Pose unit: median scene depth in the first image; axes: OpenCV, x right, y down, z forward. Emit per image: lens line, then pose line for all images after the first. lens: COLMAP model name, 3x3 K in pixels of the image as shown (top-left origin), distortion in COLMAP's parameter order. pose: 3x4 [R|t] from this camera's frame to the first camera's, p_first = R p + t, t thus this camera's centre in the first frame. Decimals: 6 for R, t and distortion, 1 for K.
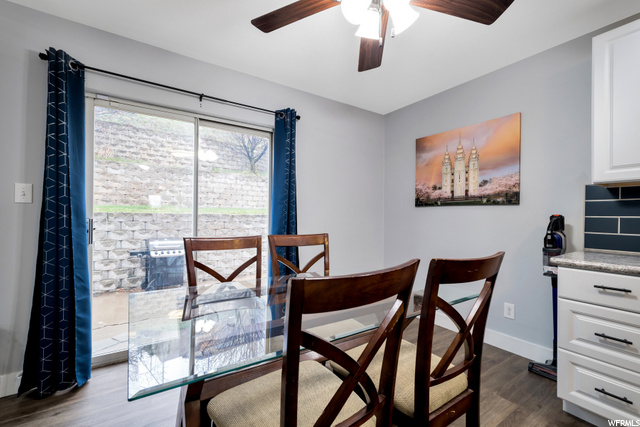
lens RADIAL K [[277.7, 0, 320.8], [0, 277.7, 217.0], [0, 0, 1]] dist [-0.001564, 0.003958]
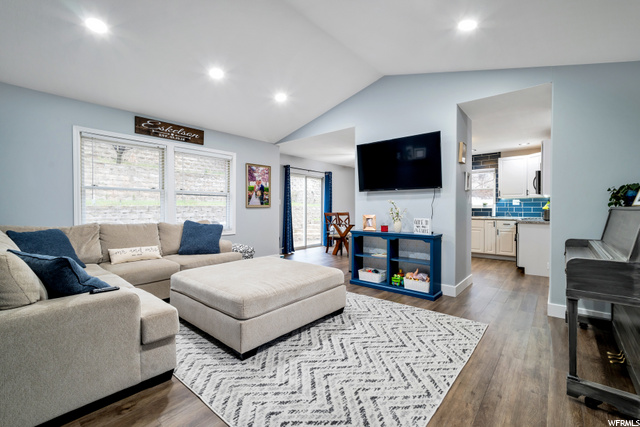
lens RADIAL K [[277.7, 0, 328.9], [0, 277.7, 212.2], [0, 0, 1]] dist [-0.001564, 0.003958]
pose [[0.957425, -0.012456, 0.288413, -0.984859], [0.007294, 0.999794, 0.018967, -0.007851], [-0.288590, -0.016056, 0.957318, -1.854571]]
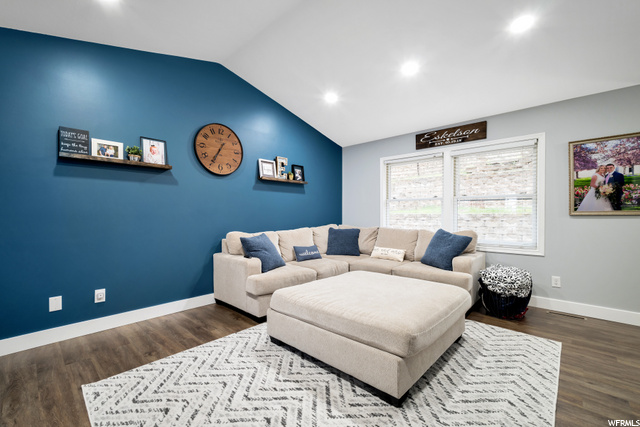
lens RADIAL K [[277.7, 0, 314.0], [0, 277.7, 212.9], [0, 0, 1]] dist [-0.001564, 0.003958]
pose [[0.220881, -0.015503, -0.975178, -0.081060], [-0.001898, 0.999865, -0.016326, 0.002031], [0.975299, 0.005457, 0.220821, -1.142142]]
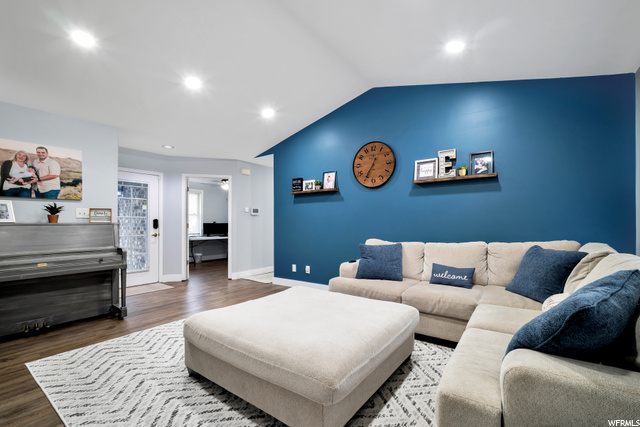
lens RADIAL K [[277.7, 0, 321.5], [0, 277.7, 222.8], [0, 0, 1]] dist [-0.001564, 0.003958]
pose [[-0.939682, -0.006765, -0.341982, -0.701763], [-0.006843, 0.999976, -0.000978, -0.008868], [0.341980, 0.001421, -0.939706, -0.002718]]
